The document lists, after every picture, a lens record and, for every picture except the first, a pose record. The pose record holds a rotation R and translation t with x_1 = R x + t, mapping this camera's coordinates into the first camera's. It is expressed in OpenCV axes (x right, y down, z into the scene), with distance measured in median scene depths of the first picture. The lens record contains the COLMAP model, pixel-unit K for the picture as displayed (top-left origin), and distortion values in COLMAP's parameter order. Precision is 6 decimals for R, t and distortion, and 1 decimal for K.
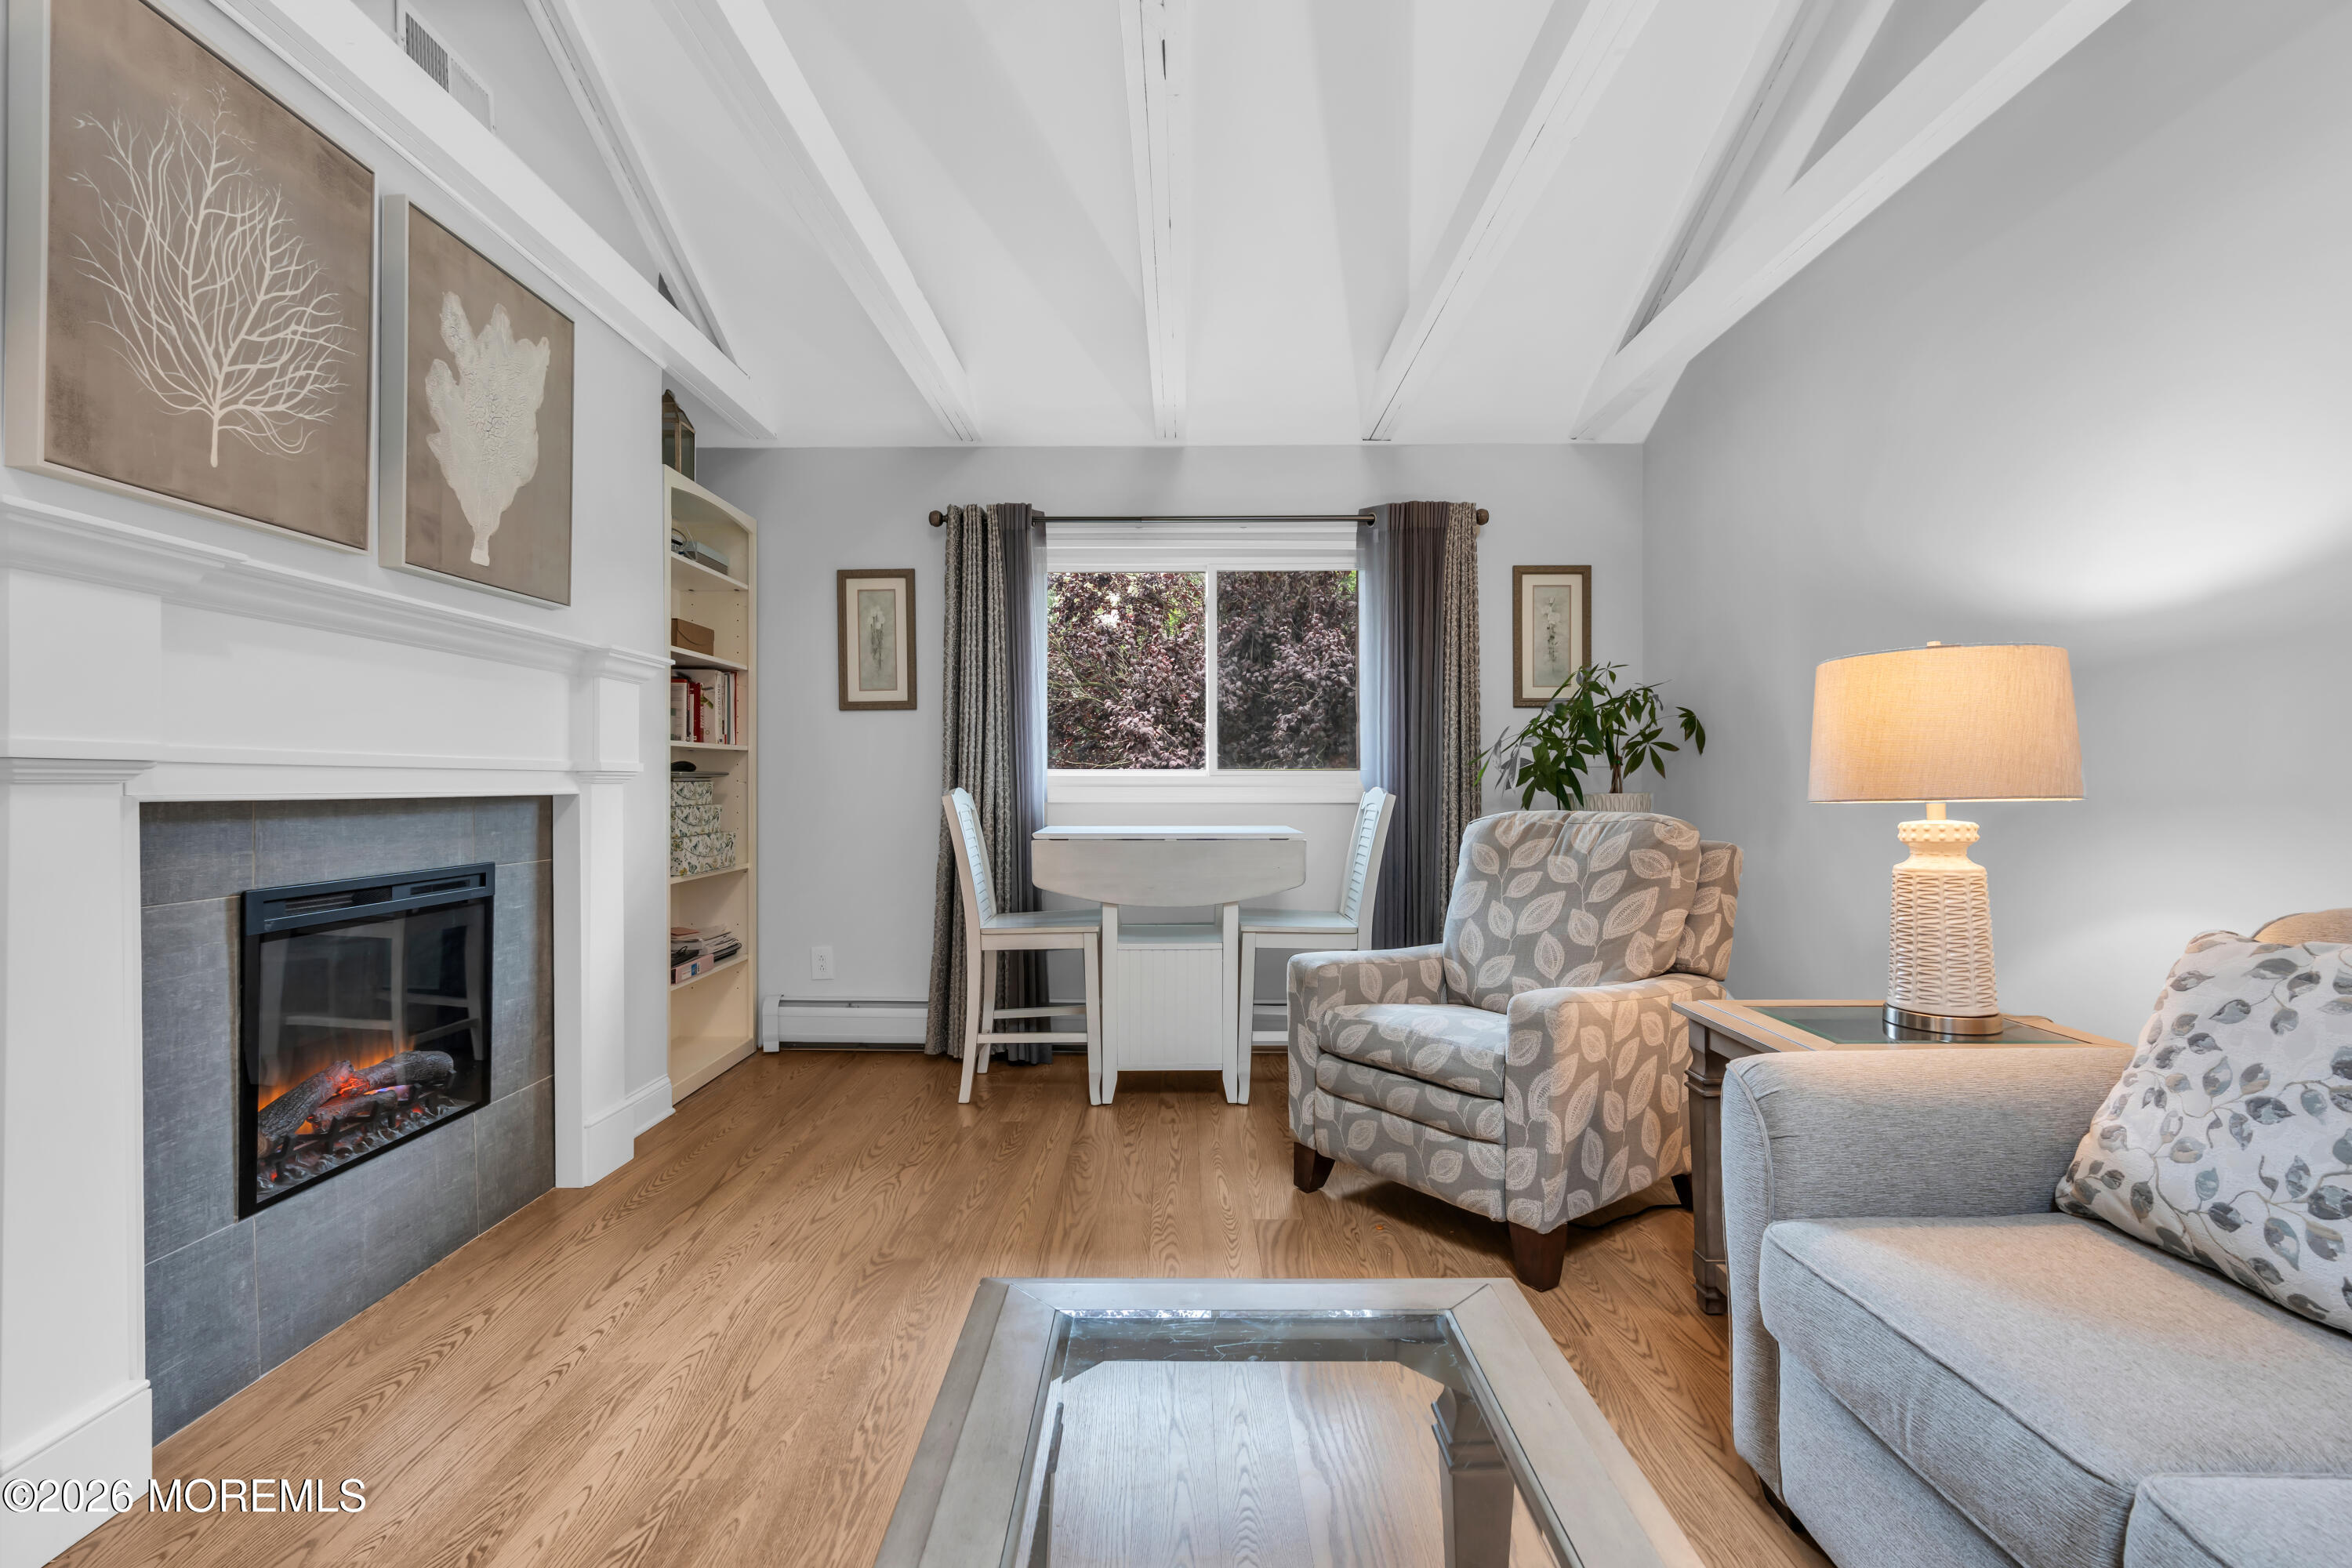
lens RADIAL K [[1062.7, 0, 1174.0], [0, 1062.7, 784.5], [0, 0, 1]] dist [-0.012926, 0.005001]
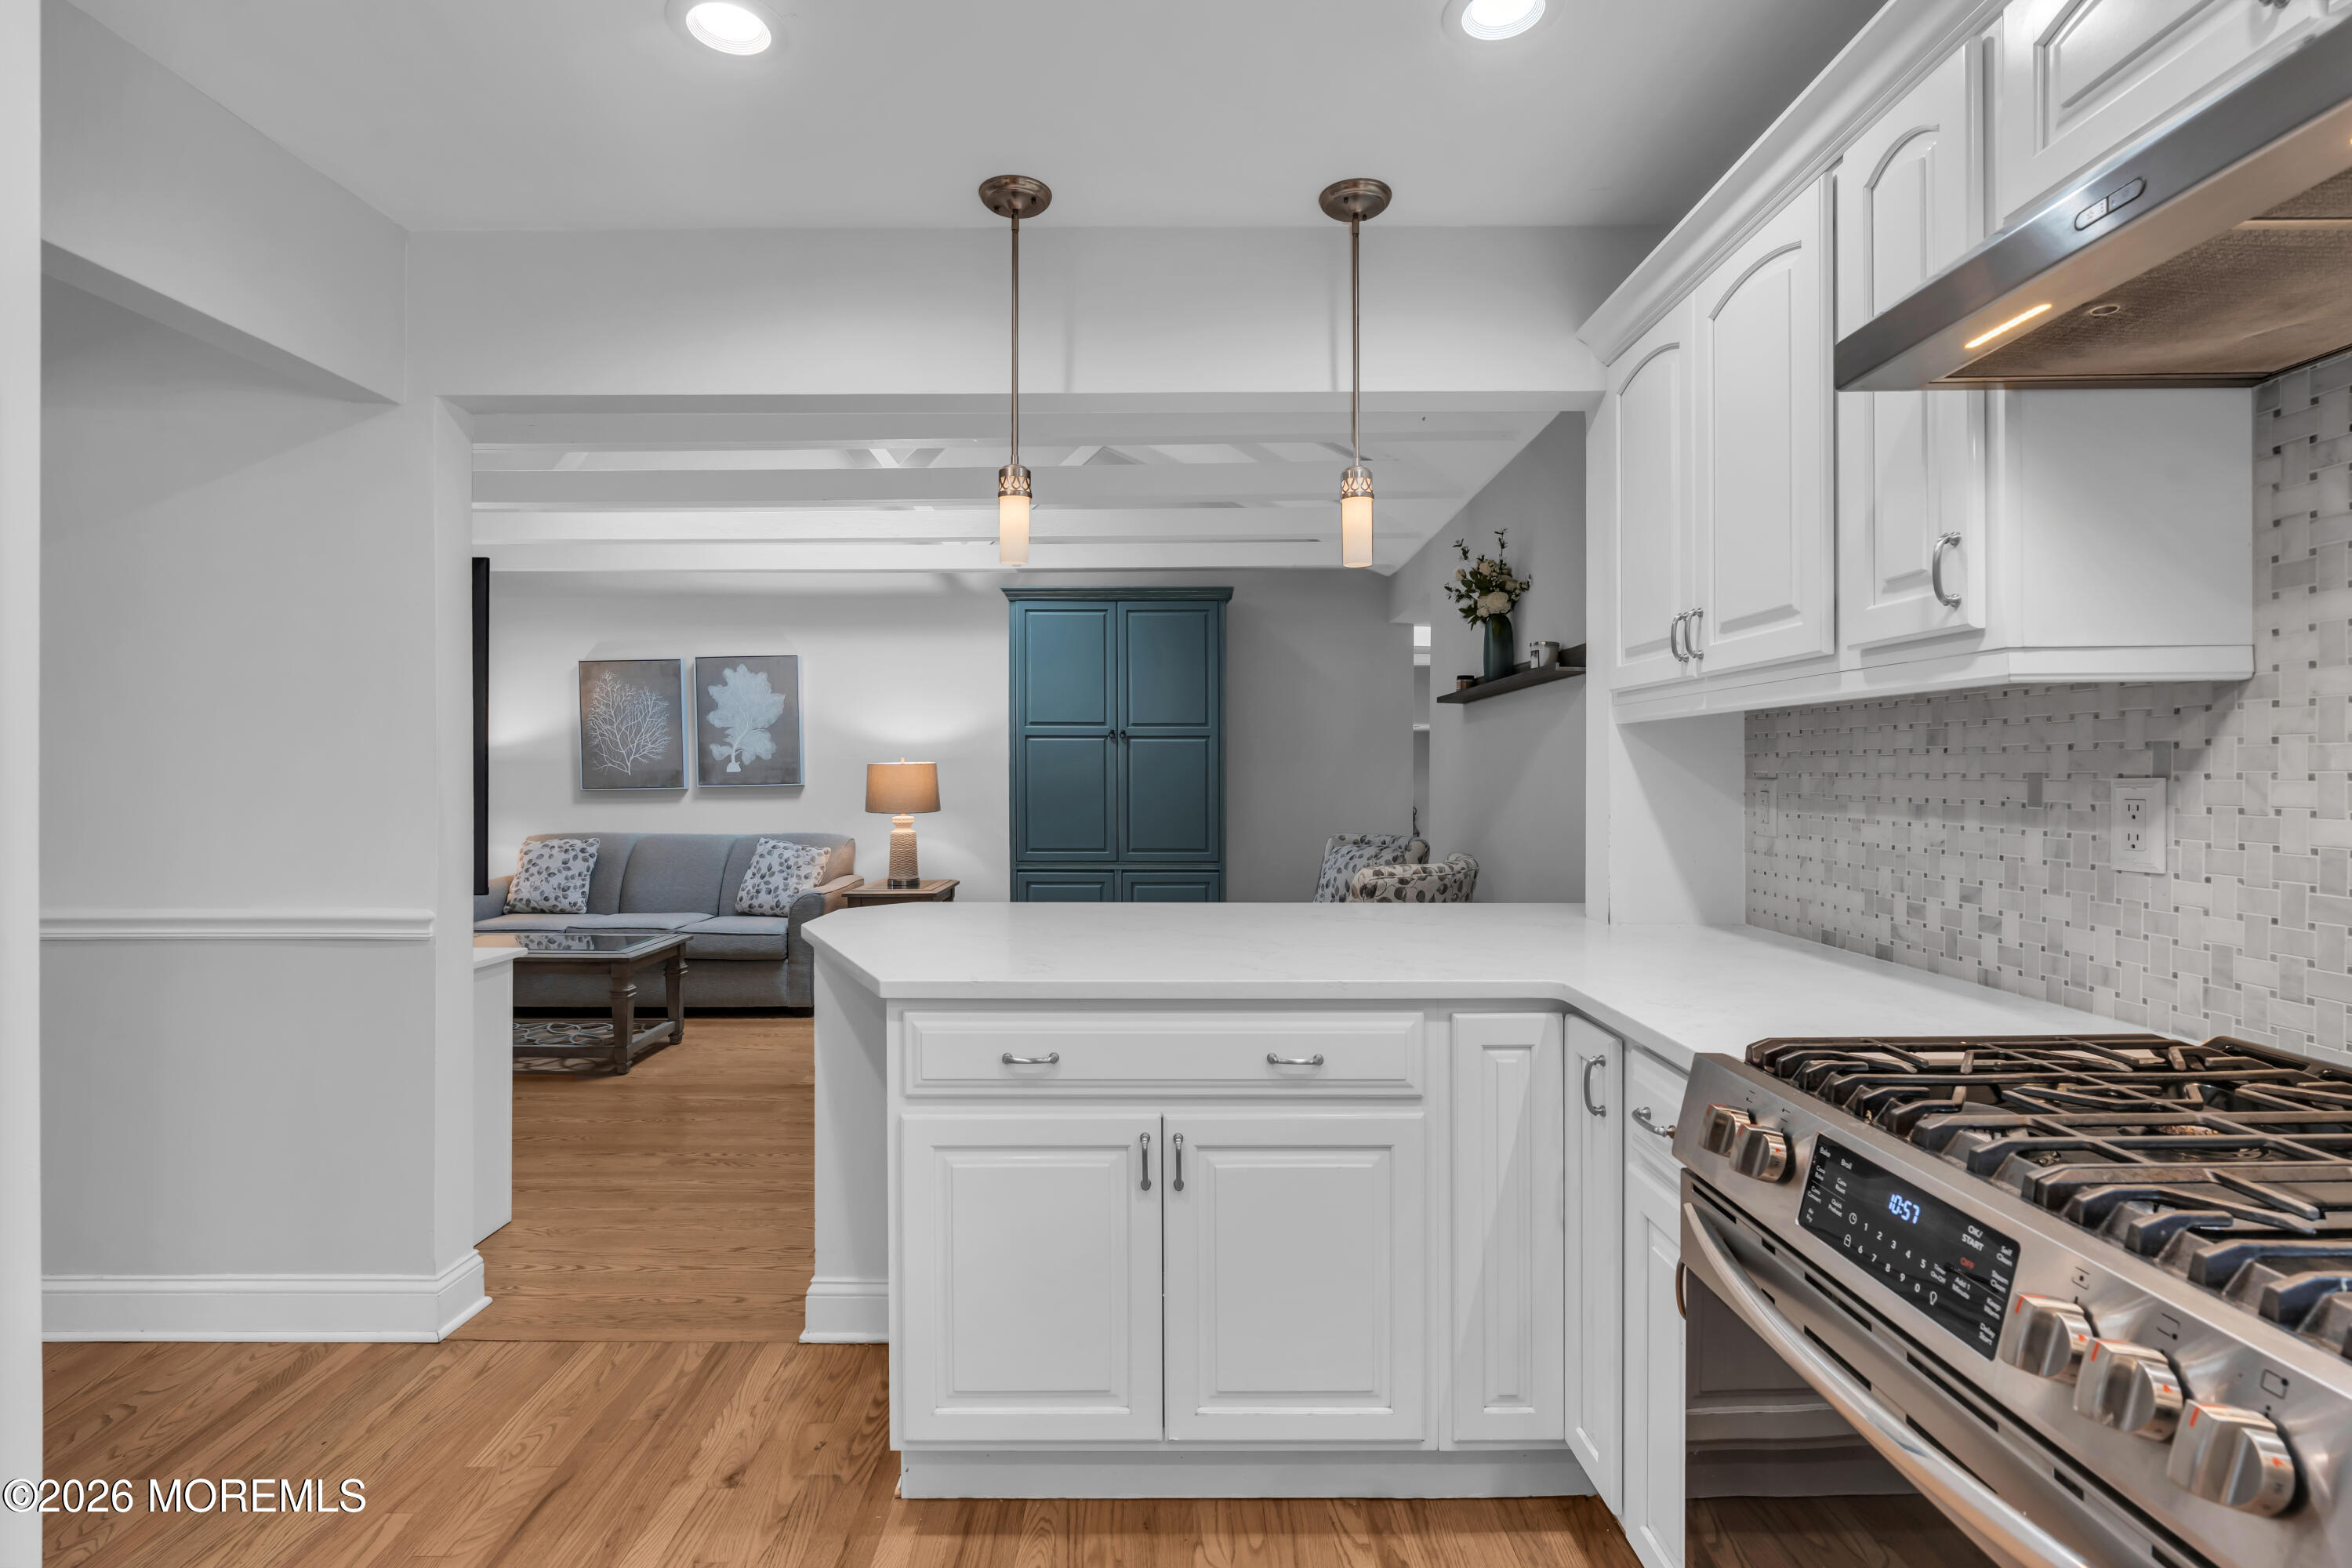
lens RADIAL K [[1122.3, 0, 1170.6], [0, 1122.3, 779.4], [0, 0, 1]] dist [-0.014274, 0.007455]
pose [[-0.012519, -0.003281, 0.999916, -1.555008], [0.003129, 0.999990, 0.003320, -0.047878], [-0.999917, 0.003170, -0.012509, -0.662319]]
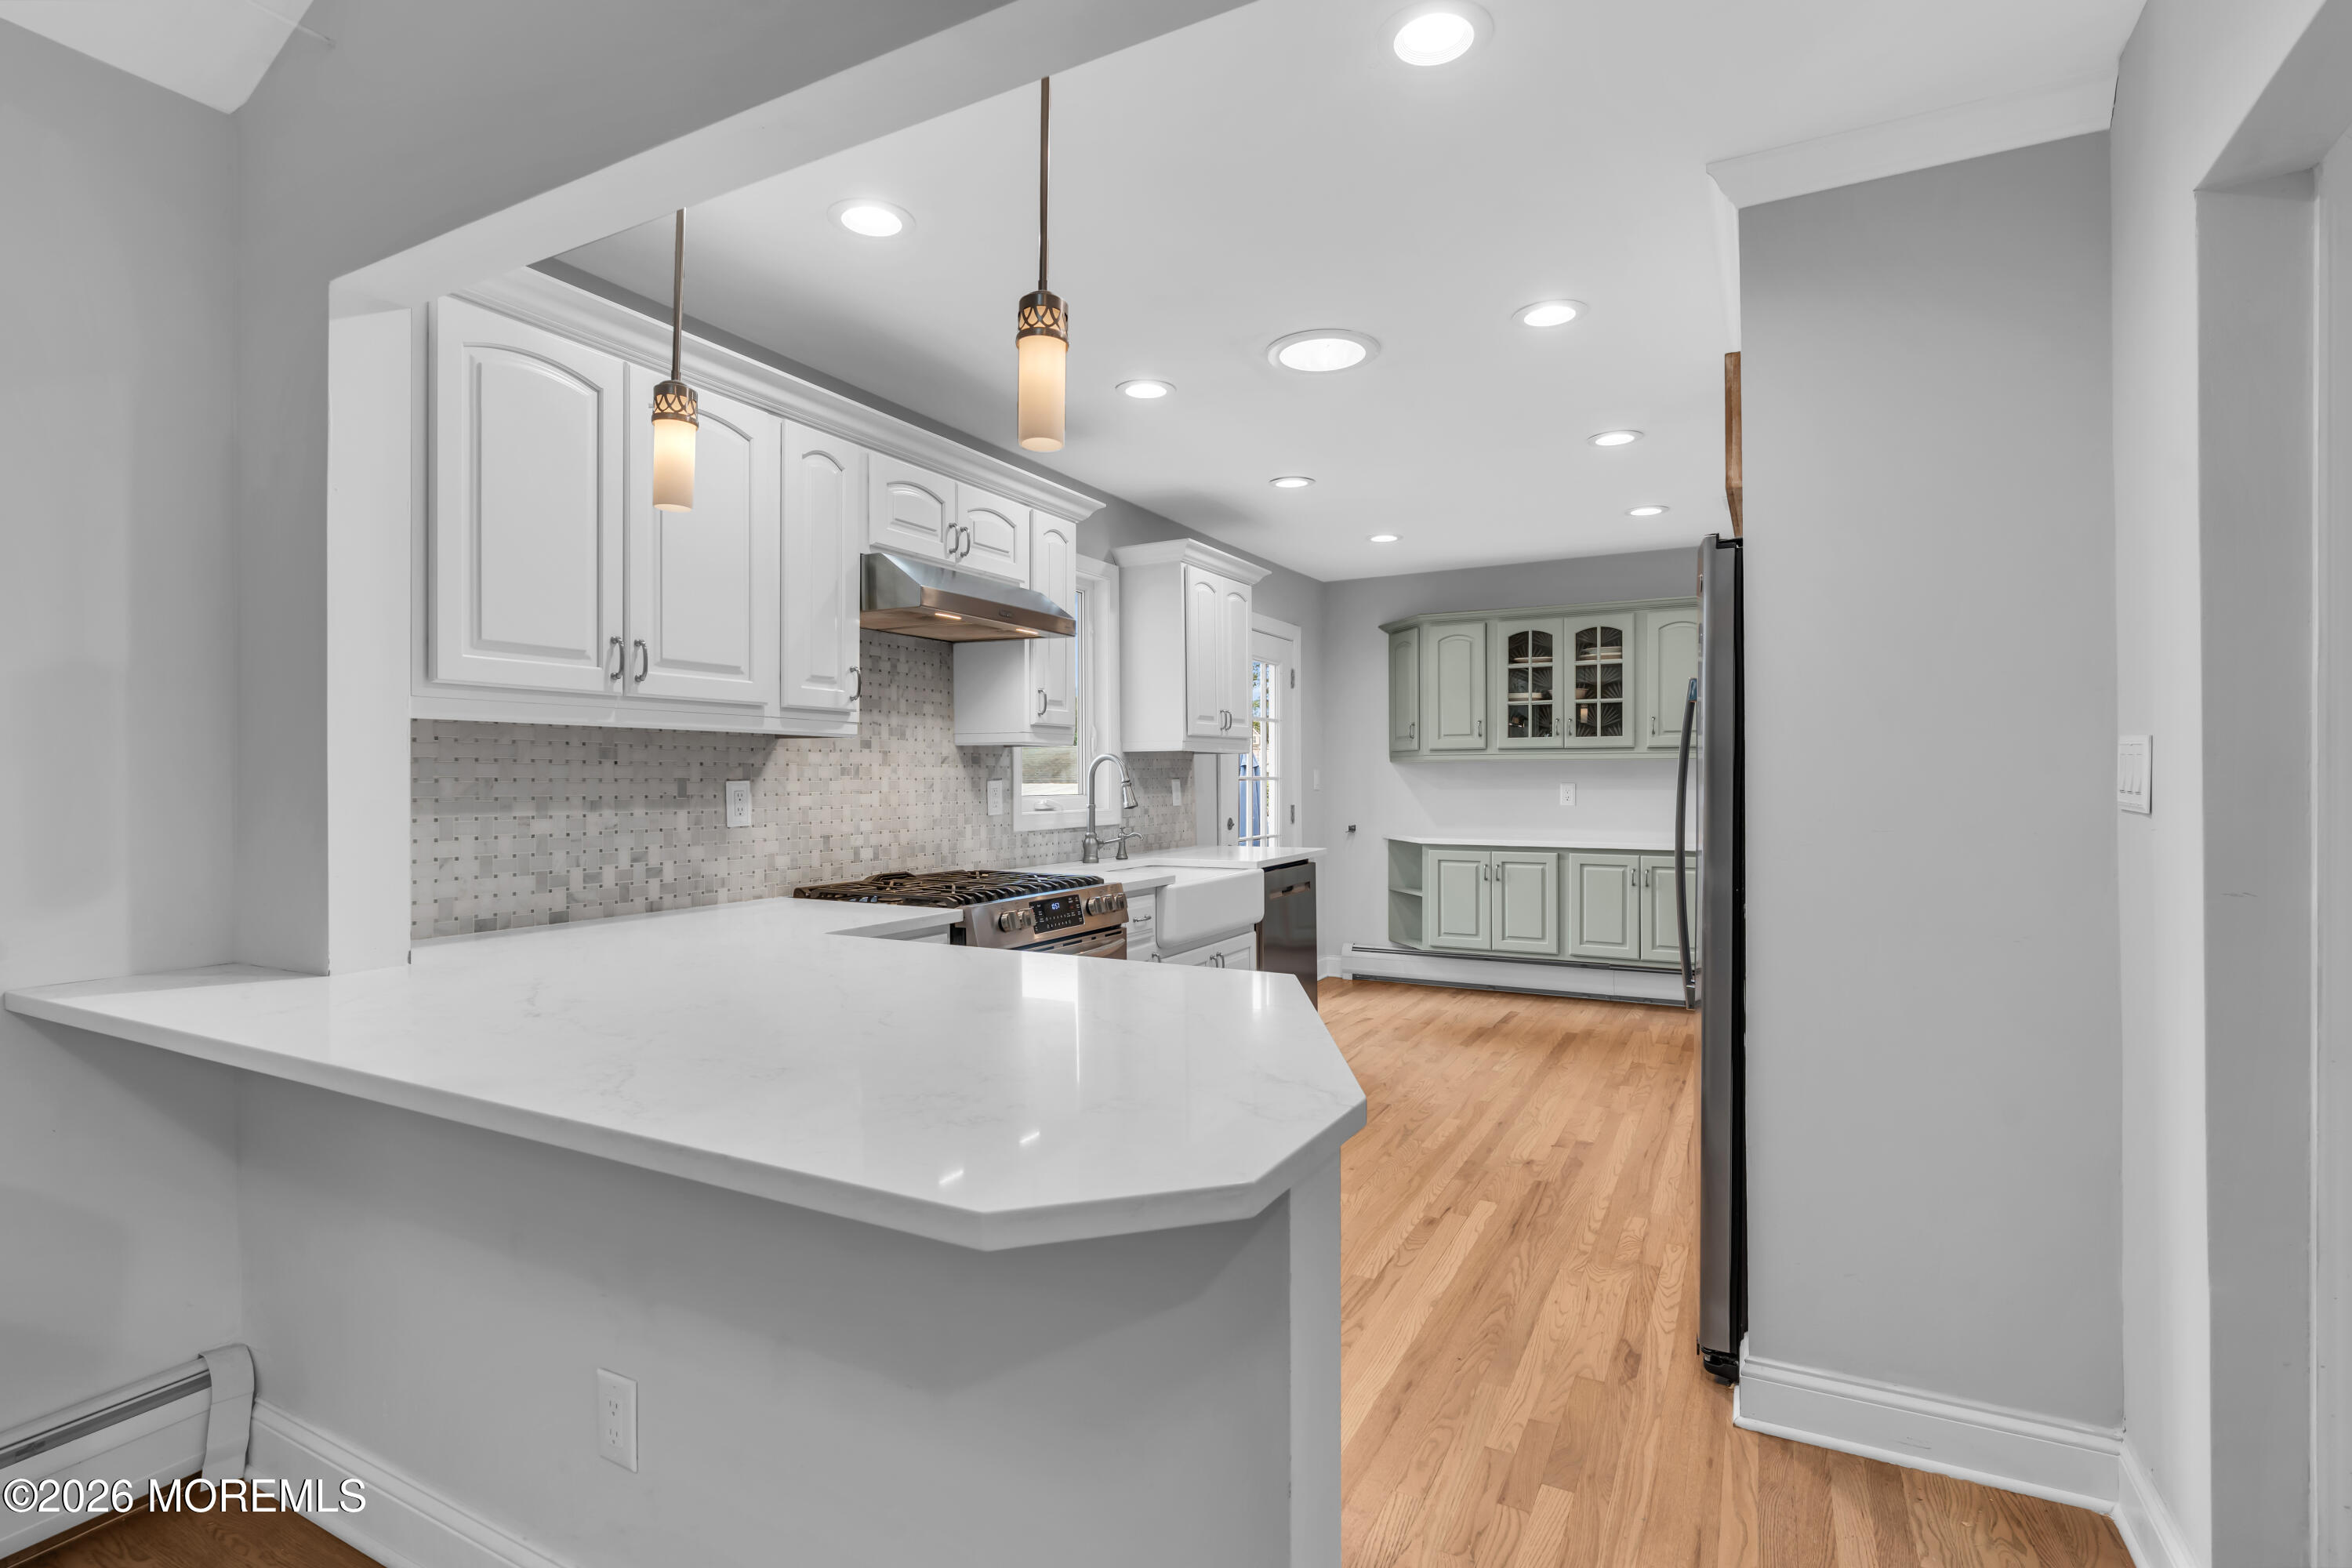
lens RADIAL K [[1122.3, 0, 1171.4], [0, 1122.3, 785.9], [0, 0, 1]] dist [-0.014274, 0.007455]
pose [[-0.465302, 0.008140, -0.885115, -0.417500], [0.001159, 0.999962, 0.008587, -0.048884], [0.885151, 0.002969, -0.465294, -0.299155]]
